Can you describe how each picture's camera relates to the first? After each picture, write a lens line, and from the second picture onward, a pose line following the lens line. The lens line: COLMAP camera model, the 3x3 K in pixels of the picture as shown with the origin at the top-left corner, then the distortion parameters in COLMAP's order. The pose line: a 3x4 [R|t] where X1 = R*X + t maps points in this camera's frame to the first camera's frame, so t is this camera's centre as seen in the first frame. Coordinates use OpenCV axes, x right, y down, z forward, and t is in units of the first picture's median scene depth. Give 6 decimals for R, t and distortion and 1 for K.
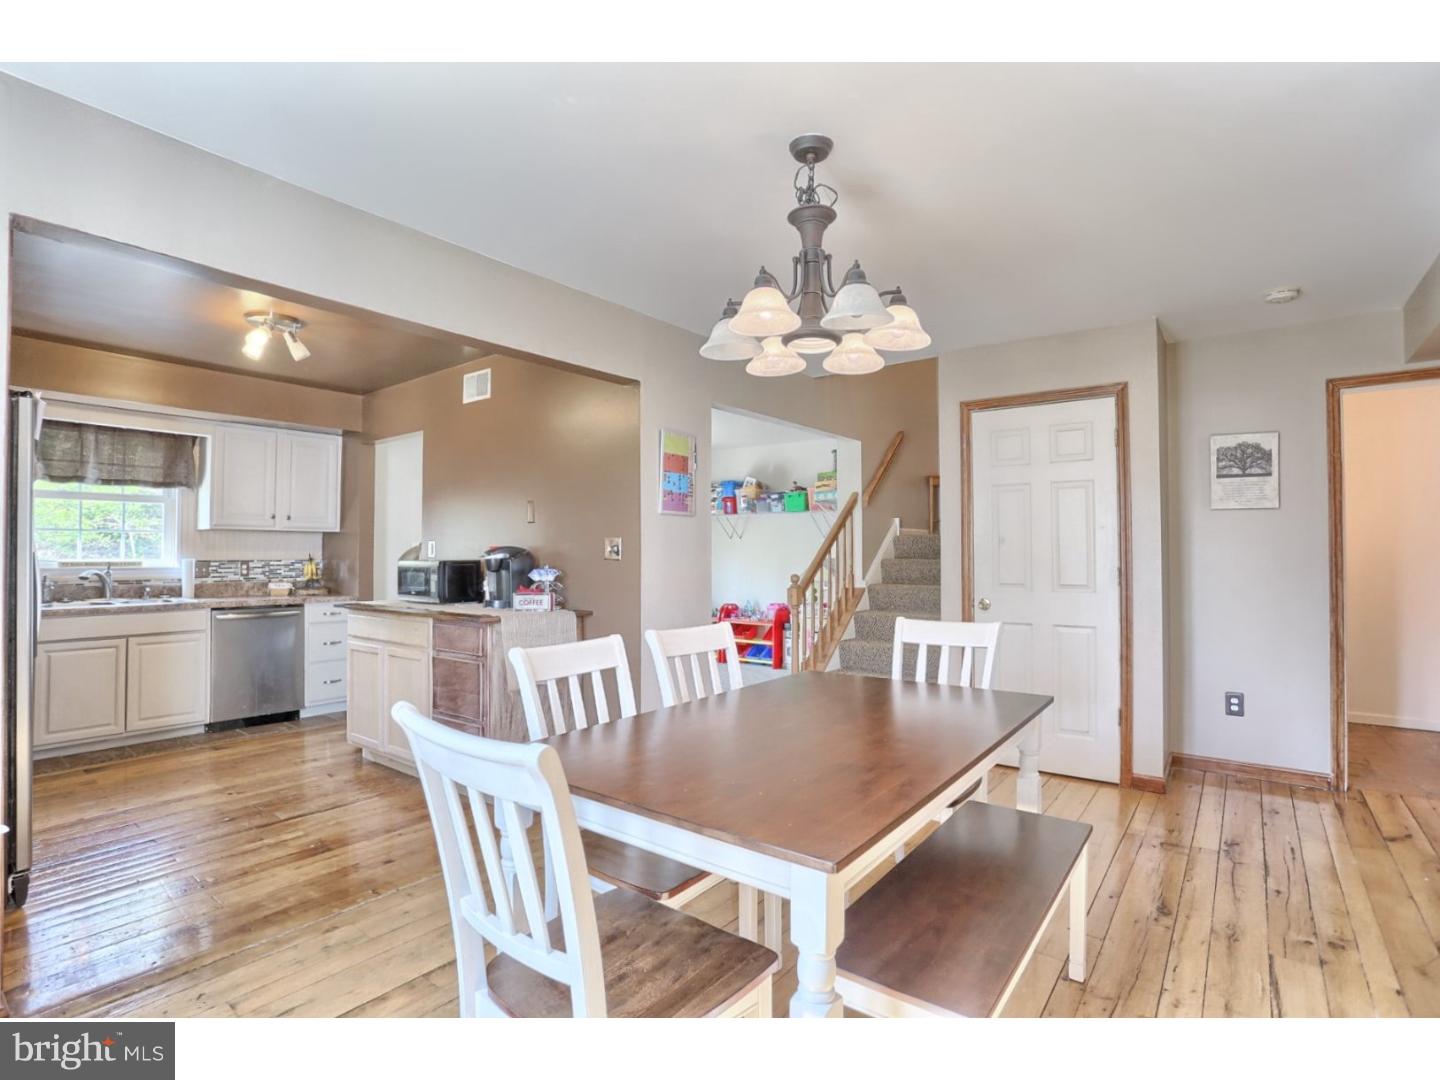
lens RADIAL K [[729.9, 0, 706.0], [0, 729.9, 541.4], [0, 0, 1]] dist [-0.031062, 0.013743]
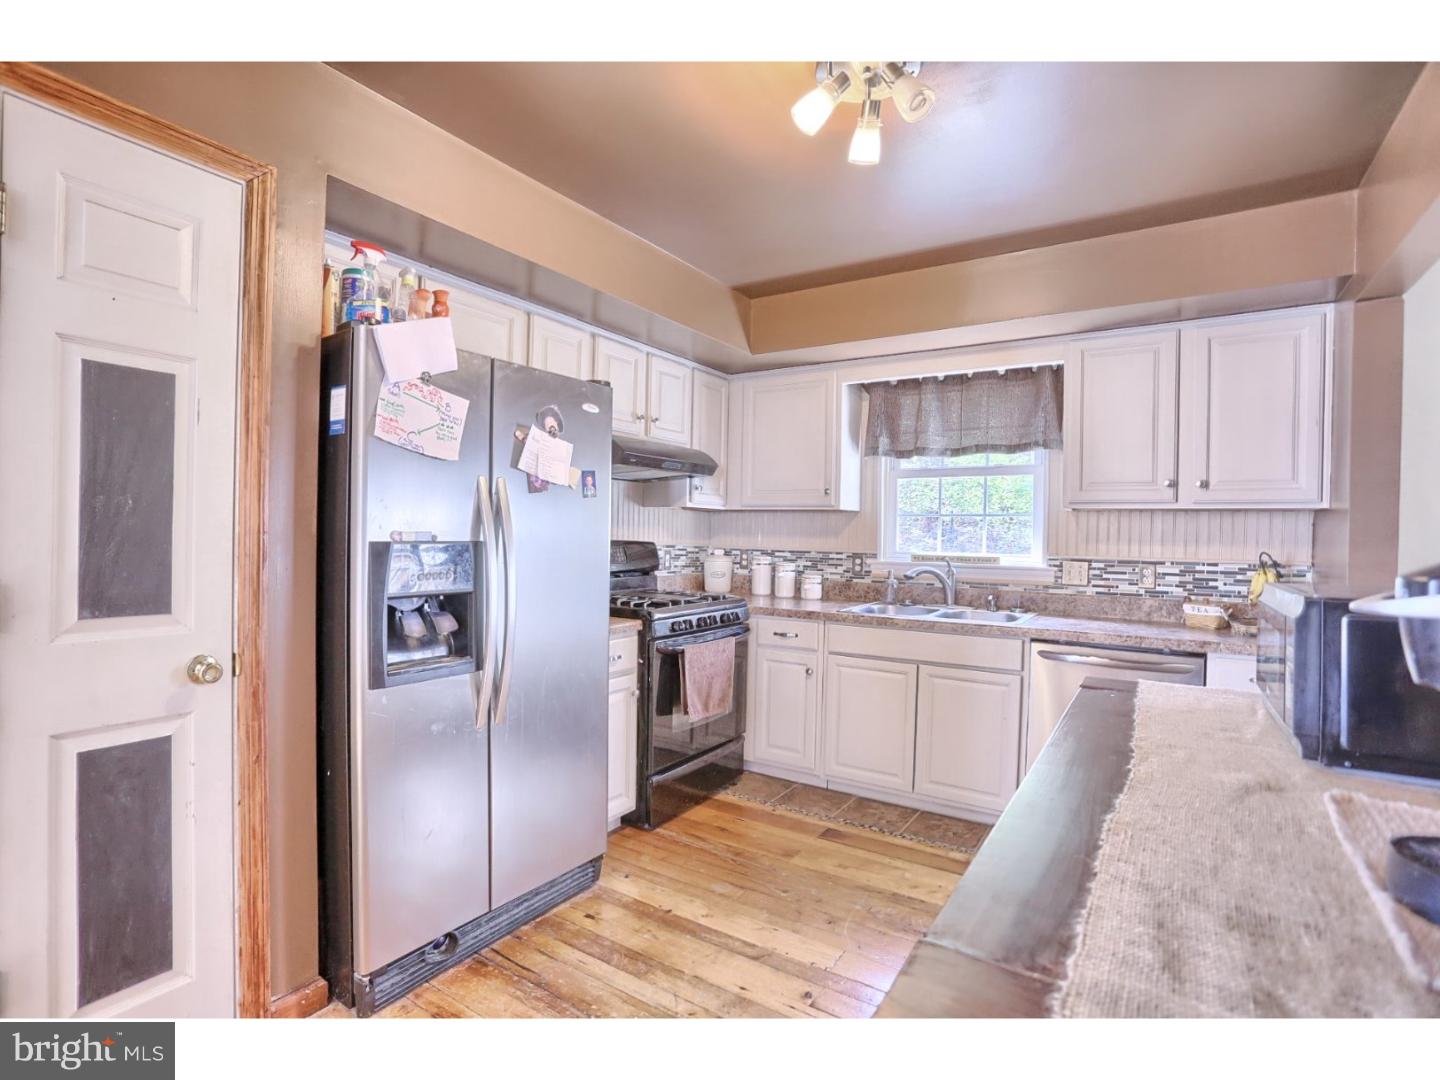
lens RADIAL K [[729.9, 0, 712.1], [0, 729.9, 535.8], [0, 0, 1]] dist [-0.031062, 0.013743]
pose [[0.110042, 0.002059, -0.993925, -0.097067], [0.000425, 0.999998, 0.002118, 0.004326], [0.993927, -0.000656, 0.110040, 0.640573]]
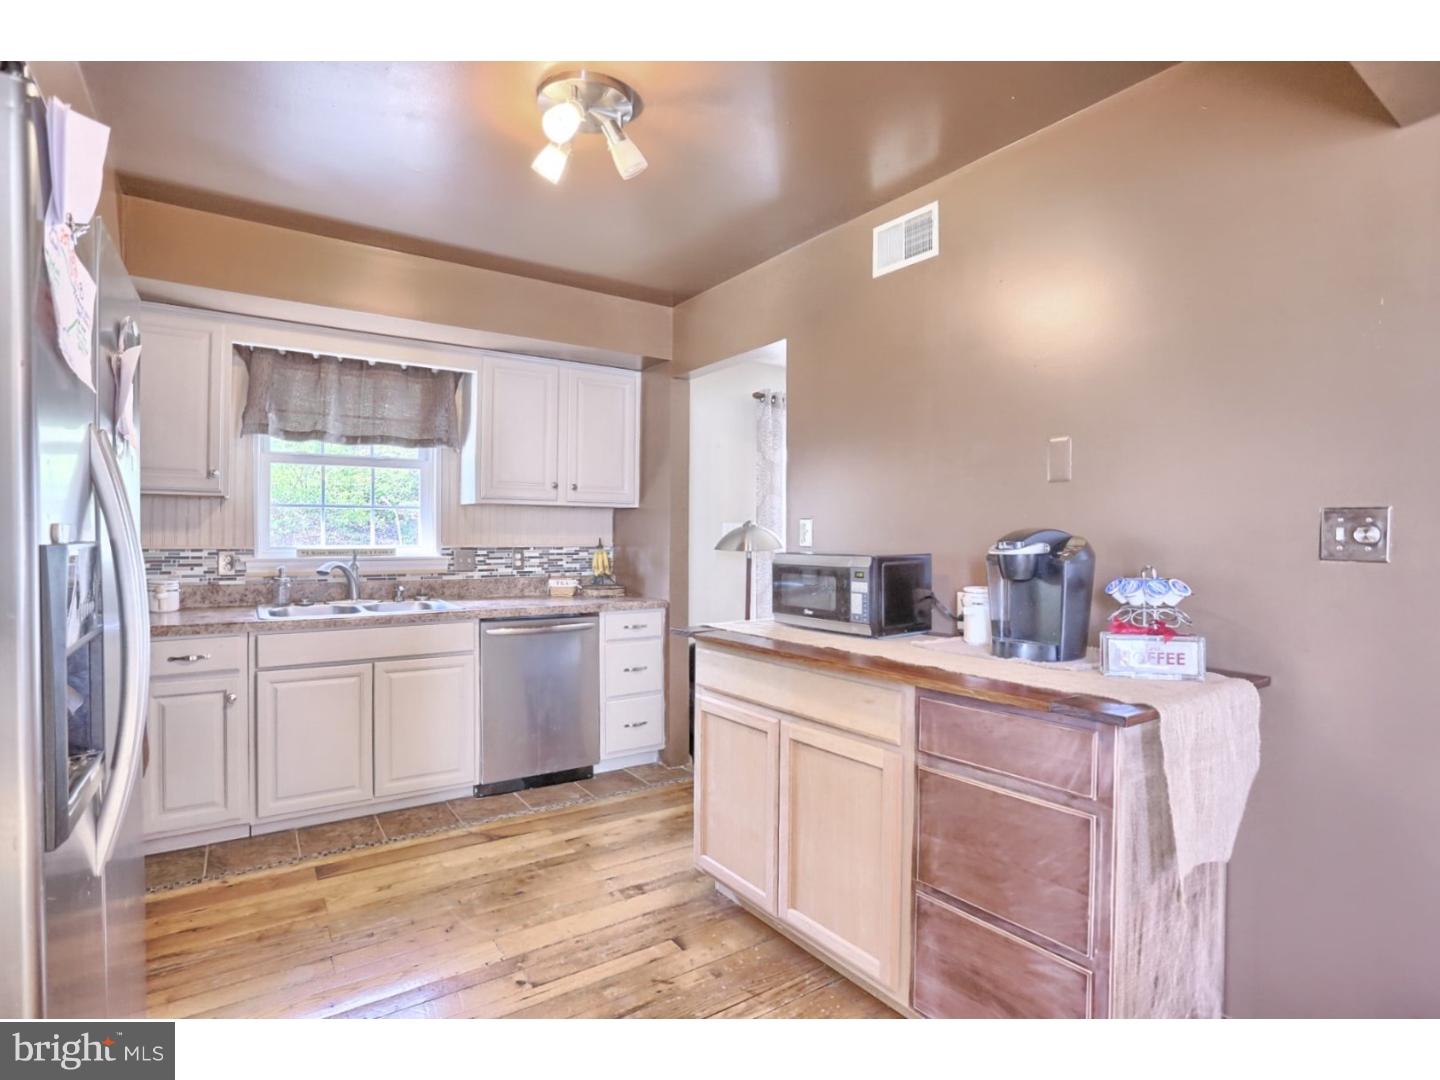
lens RADIAL K [[729.9, 0, 712.6], [0, 729.9, 538.1], [0, 0, 1]] dist [-0.031062, 0.013743]
pose [[0.961483, 0.003686, -0.274841, -0.274327], [0.001706, 0.999811, 0.019376, 0.003165], [0.274861, -0.019099, 0.961294, 0.384341]]
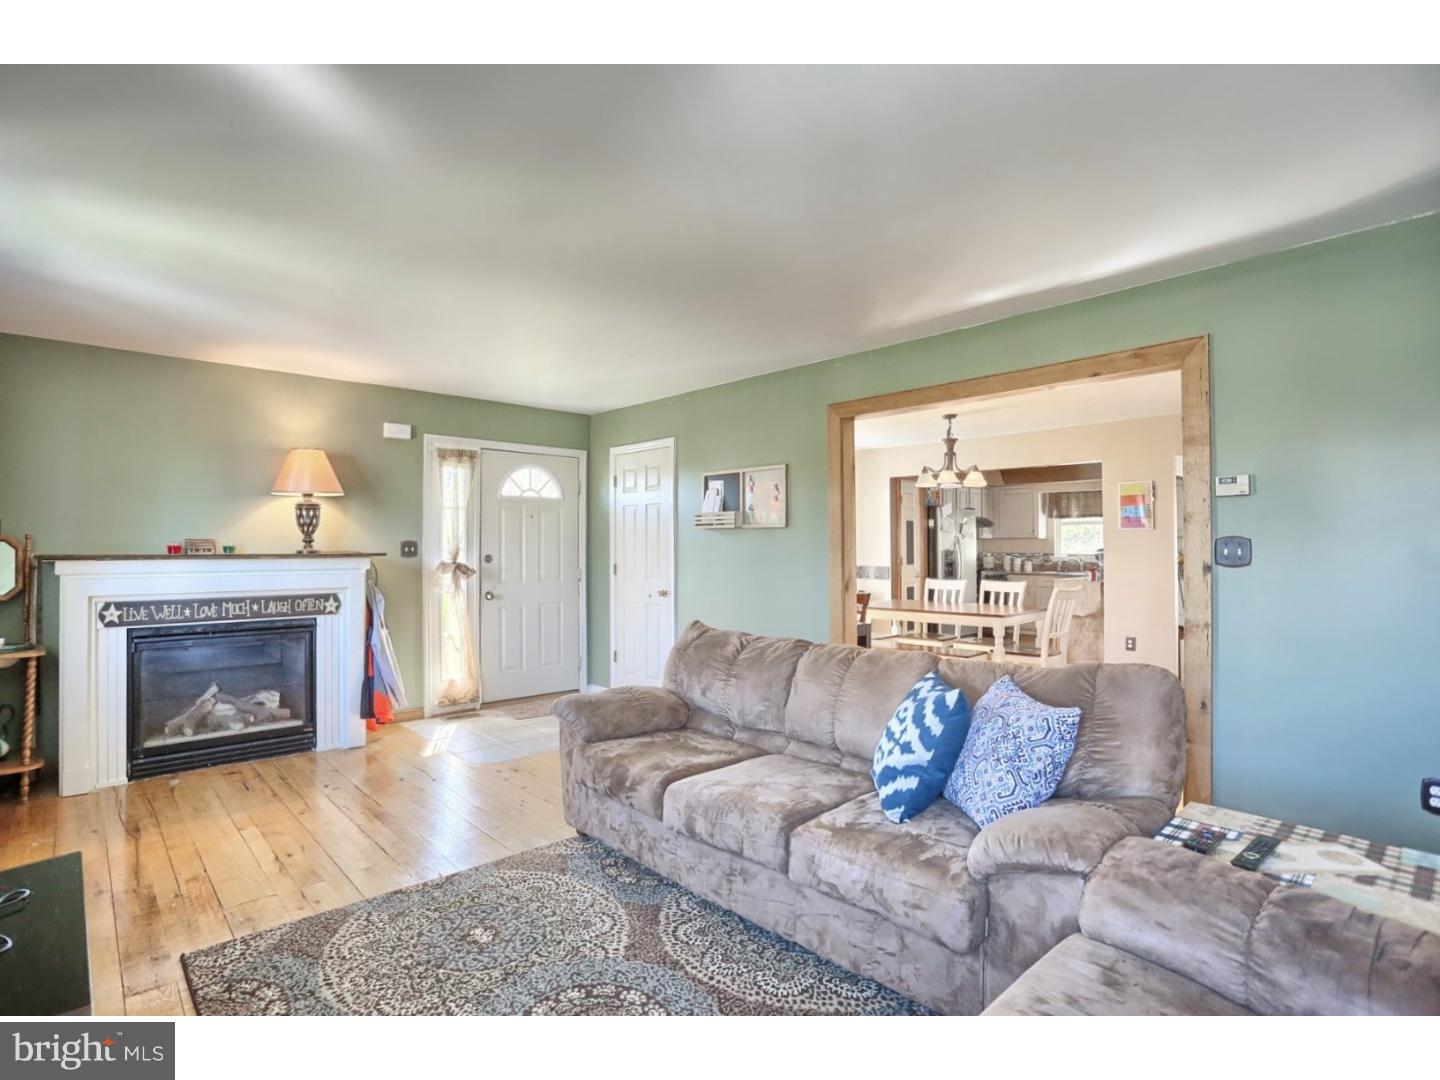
lens RADIAL K [[729.9, 0, 721.7], [0, 729.9, 537.2], [0, 0, 1]] dist [-0.031062, 0.013743]
pose [[-0.141520, -0.007835, -0.989904, 1.349988], [0.018813, 0.999767, -0.010602, -0.017060], [0.989757, -0.020123, -0.141339, 0.252205]]
